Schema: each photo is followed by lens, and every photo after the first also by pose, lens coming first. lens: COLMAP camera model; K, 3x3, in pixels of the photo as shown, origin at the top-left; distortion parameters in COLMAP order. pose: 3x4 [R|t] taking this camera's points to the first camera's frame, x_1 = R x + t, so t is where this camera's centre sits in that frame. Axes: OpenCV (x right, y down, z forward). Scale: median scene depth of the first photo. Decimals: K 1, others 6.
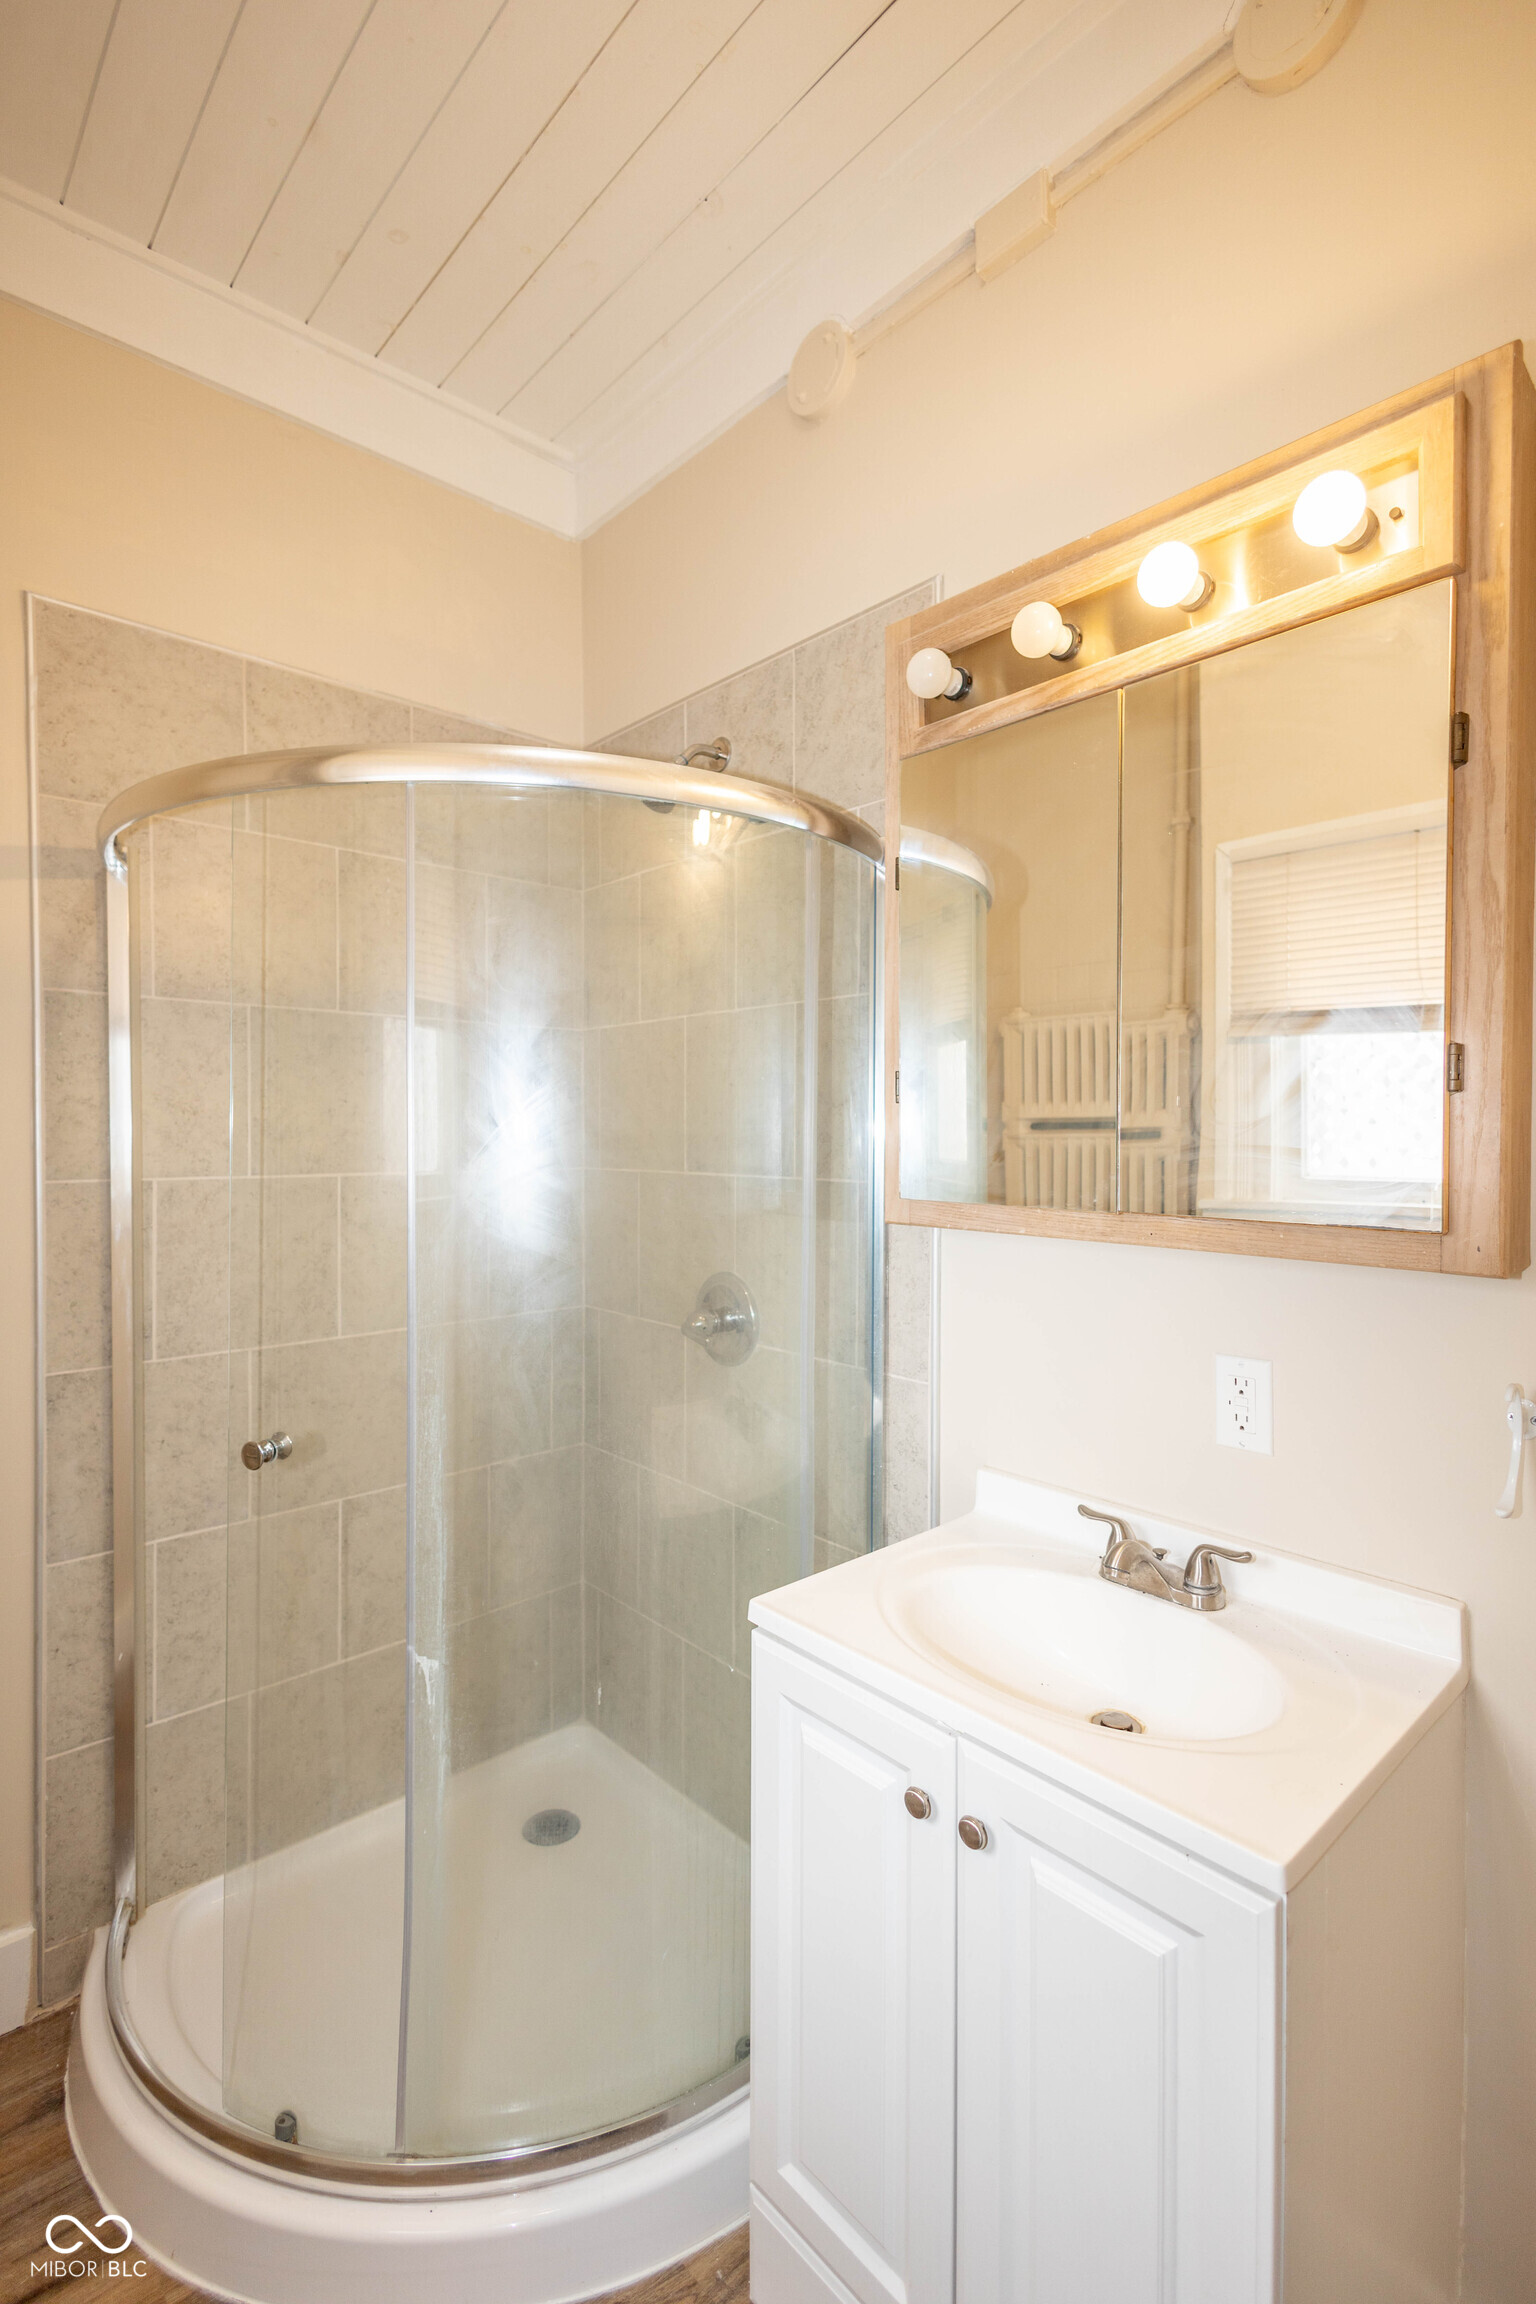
lens RADIAL K [[1056.3, 0, 763.8], [0, 1056.3, 1138.3], [0, 0, 1]] dist [0.015142, -0.004792]
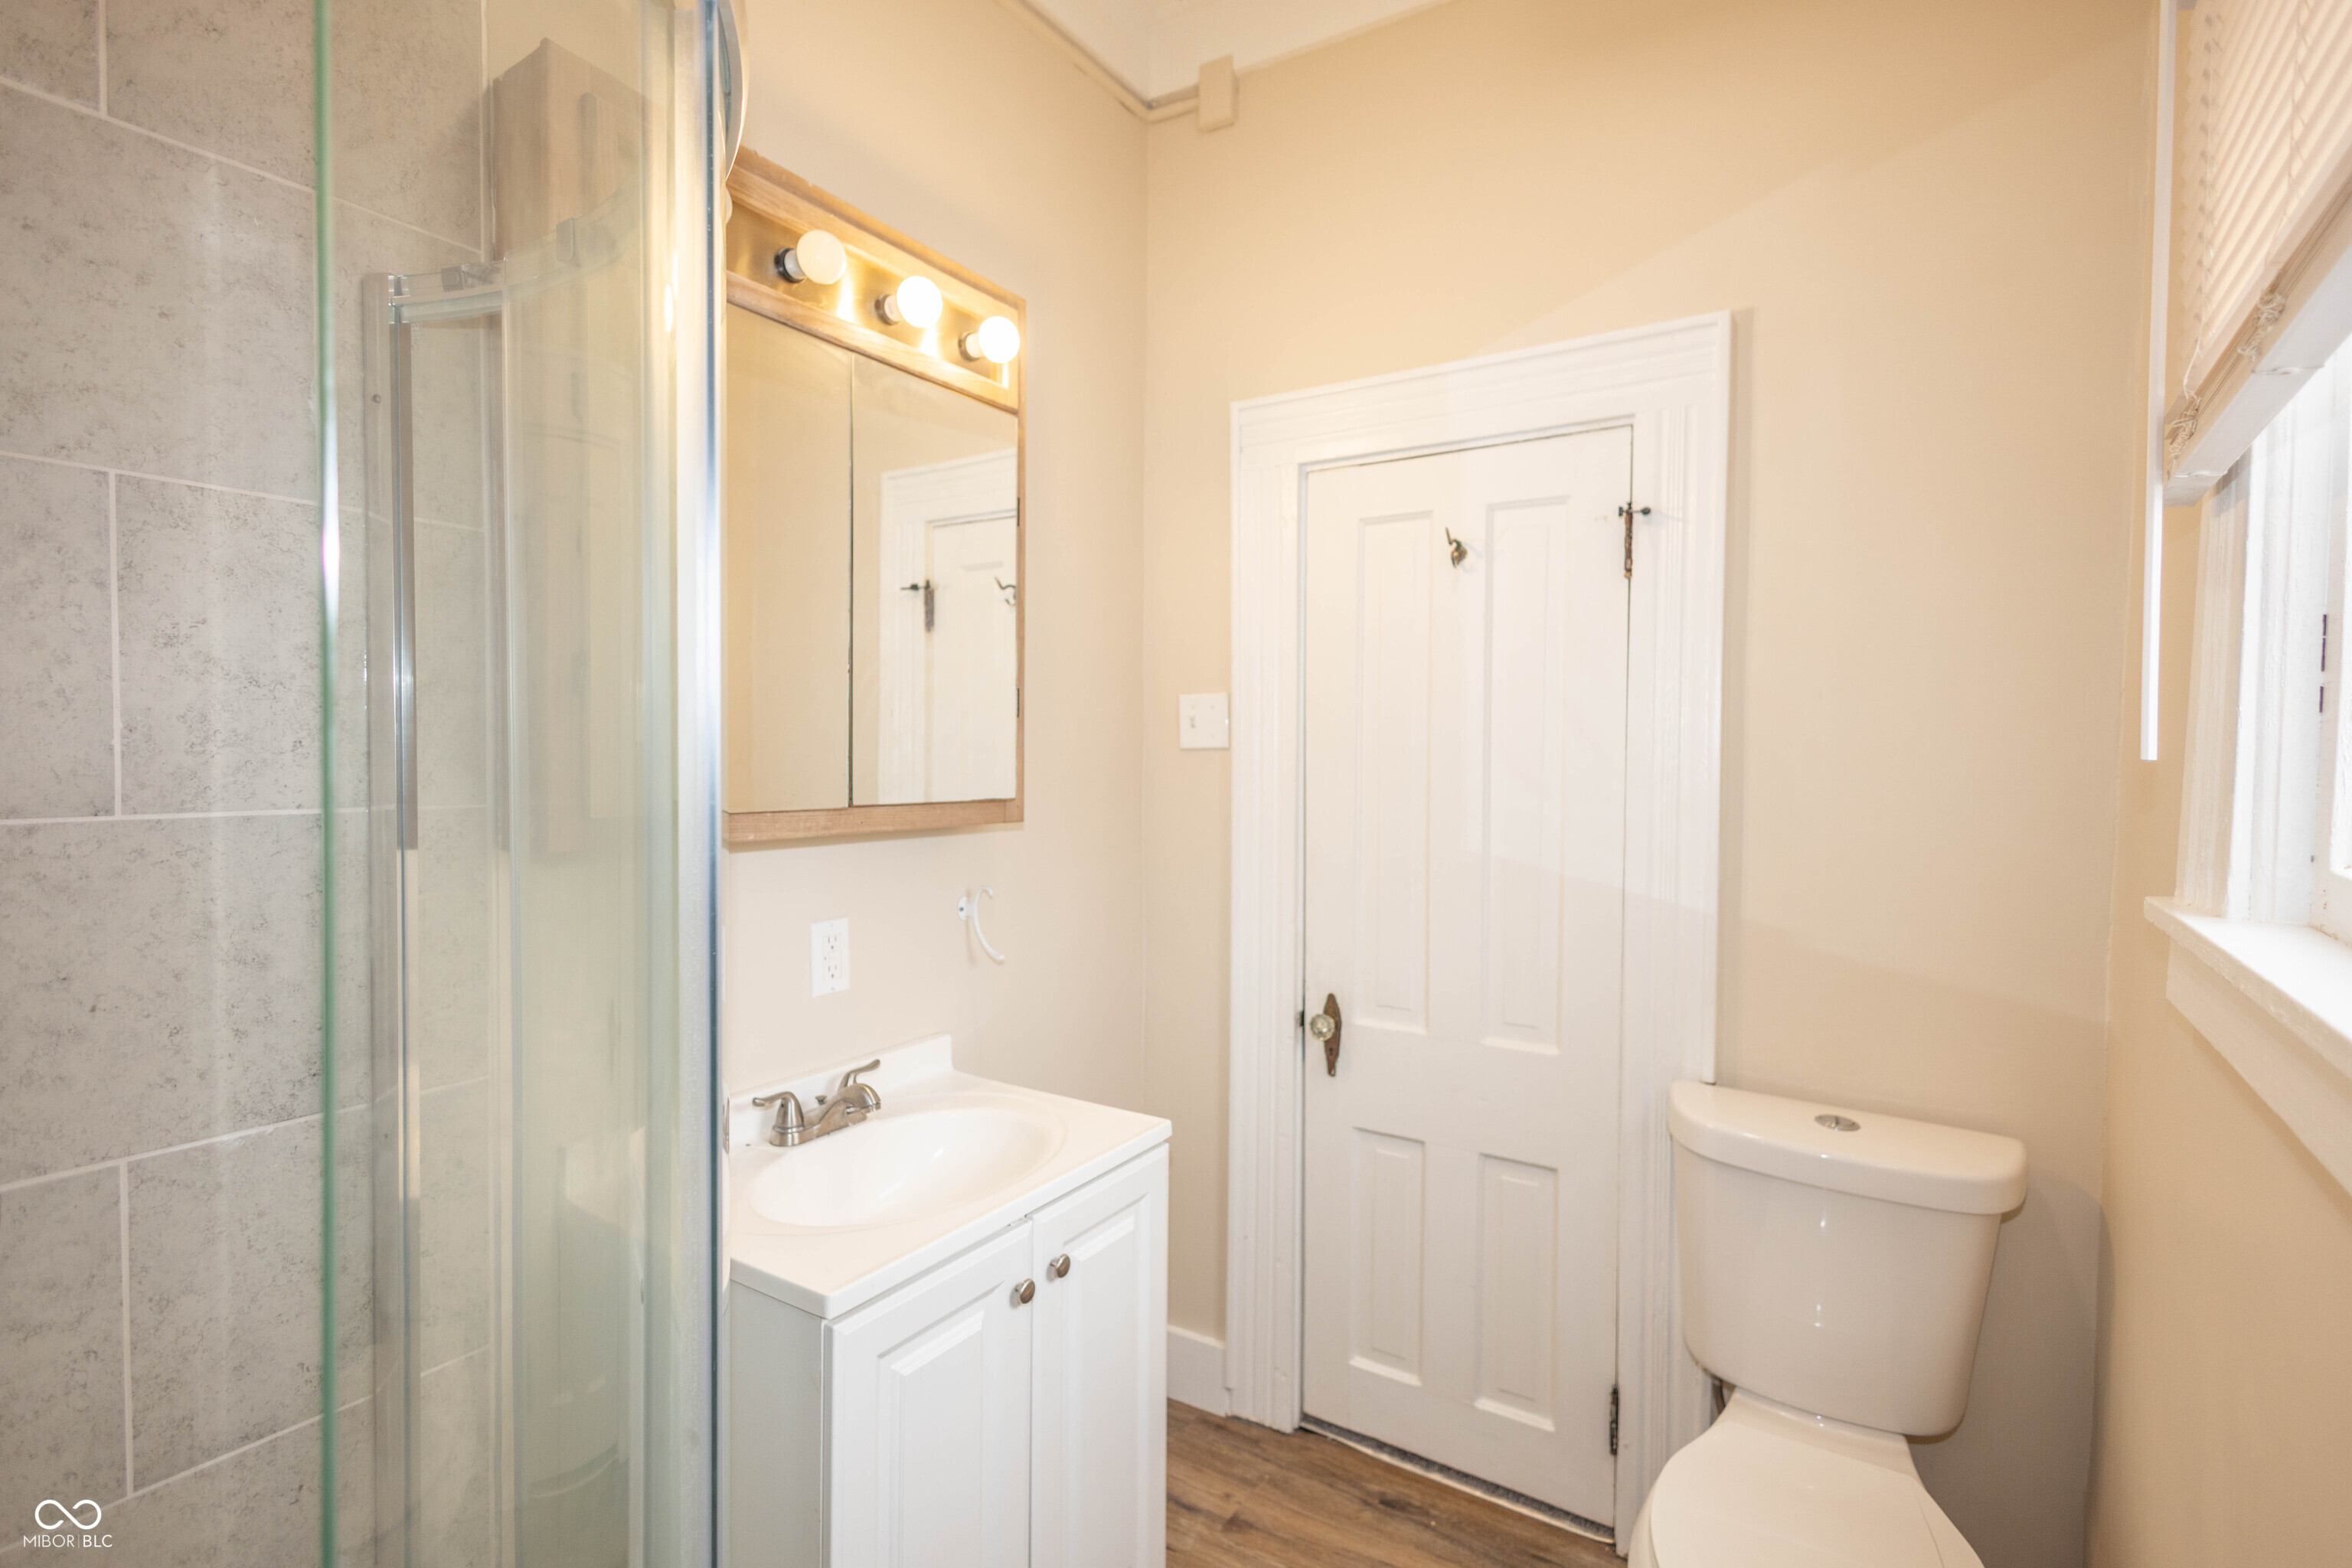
lens RADIAL K [[1078.3, 0, 1181.5], [0, 1078.3, 780.4], [0, 0, 1]] dist [0.015142, -0.004792]
pose [[-0.250987, -0.028452, 0.967572, -0.947064], [-0.001992, 0.999581, 0.028876, 0.006002], [-0.967989, 0.005321, -0.250938, 0.997028]]
